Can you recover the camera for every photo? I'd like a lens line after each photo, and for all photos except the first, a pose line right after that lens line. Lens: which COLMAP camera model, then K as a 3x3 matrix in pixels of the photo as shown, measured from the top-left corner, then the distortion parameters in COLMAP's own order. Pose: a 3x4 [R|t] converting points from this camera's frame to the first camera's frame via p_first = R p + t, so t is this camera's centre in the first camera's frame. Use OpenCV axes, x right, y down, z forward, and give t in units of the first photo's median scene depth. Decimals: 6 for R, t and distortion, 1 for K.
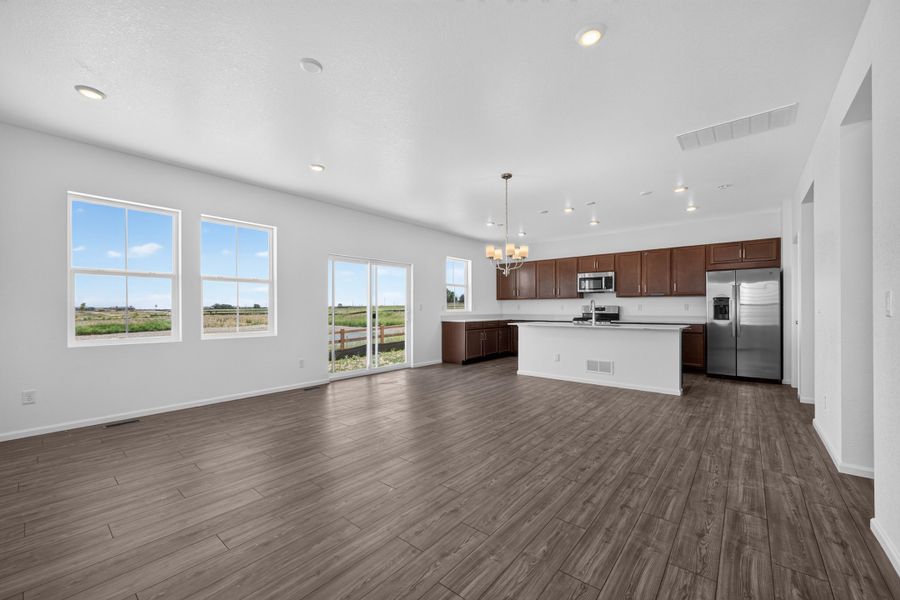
lens RADIAL K [[356.6, 0, 451.1], [0, 356.6, 304.8], [0, 0, 1]] dist [-0.002708, -0.000258]
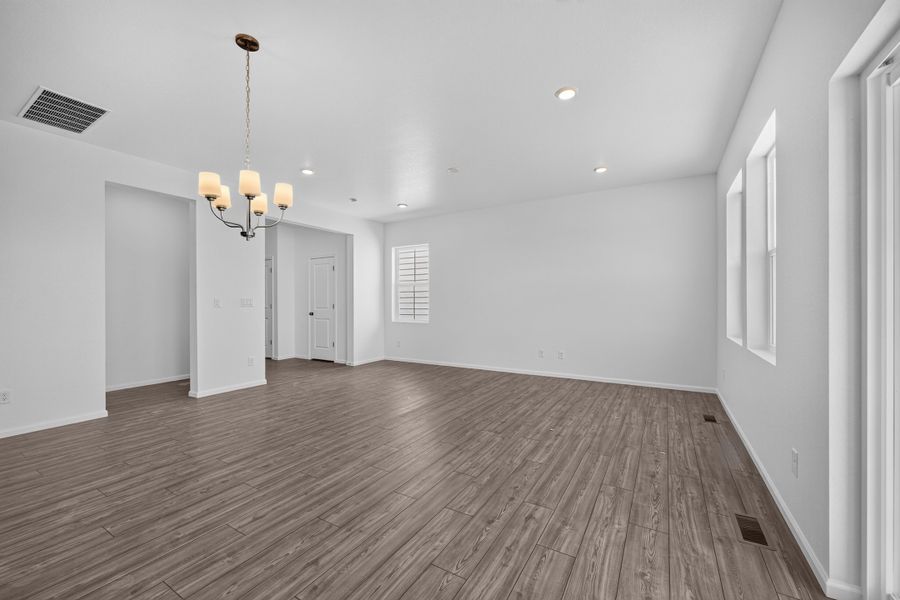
lens RADIAL K [[356.6, 0, 451.1], [0, 356.6, 304.8], [0, 0, 1]] dist [-0.002708, -0.000258]
pose [[-0.987570, 0.005533, -0.157084, -0.053711], [0.006539, 0.999961, -0.005887, 0.017742], [0.157046, -0.006841, -0.987568, 1.682937]]
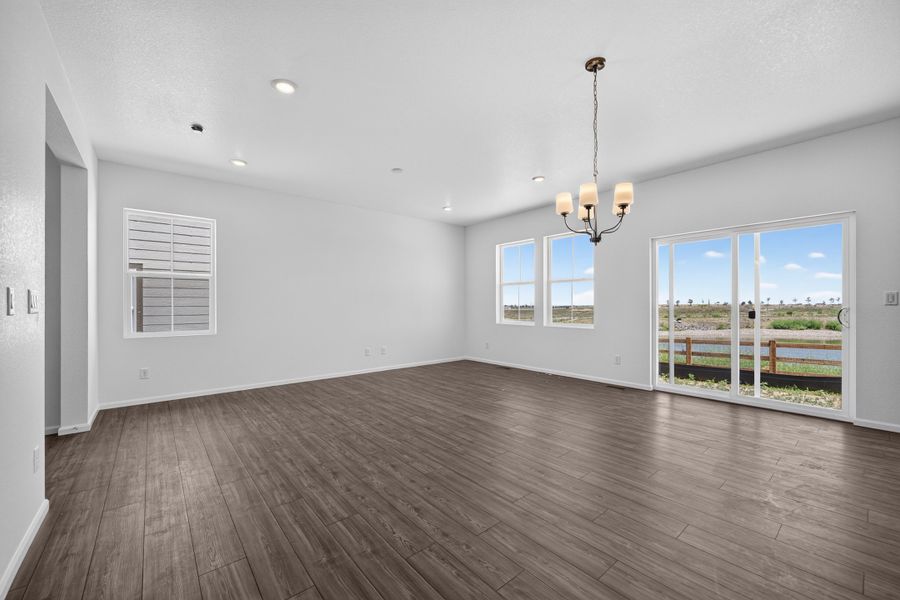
lens RADIAL K [[356.6, 0, 451.1], [0, 356.6, 304.8], [0, 0, 1]] dist [-0.002708, -0.000258]
pose [[-0.176535, 0.000669, -0.984294, 0.807801], [0.012605, 0.999919, -0.001581, 0.010680], [0.984214, -0.012687, -0.176529, 0.954394]]
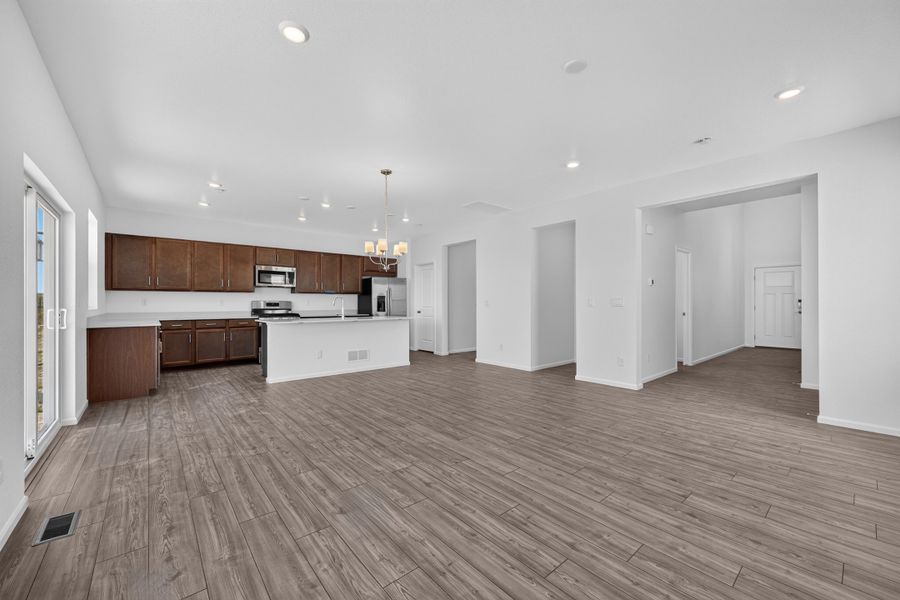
lens RADIAL K [[356.6, 0, 451.1], [0, 356.6, 304.8], [0, 0, 1]] dist [-0.002708, -0.000258]
pose [[0.166957, -0.002624, 0.985961, -0.873611], [-0.009779, 0.999943, 0.004317, 0.008427], [-0.985916, -0.010363, 0.166922, 0.711839]]
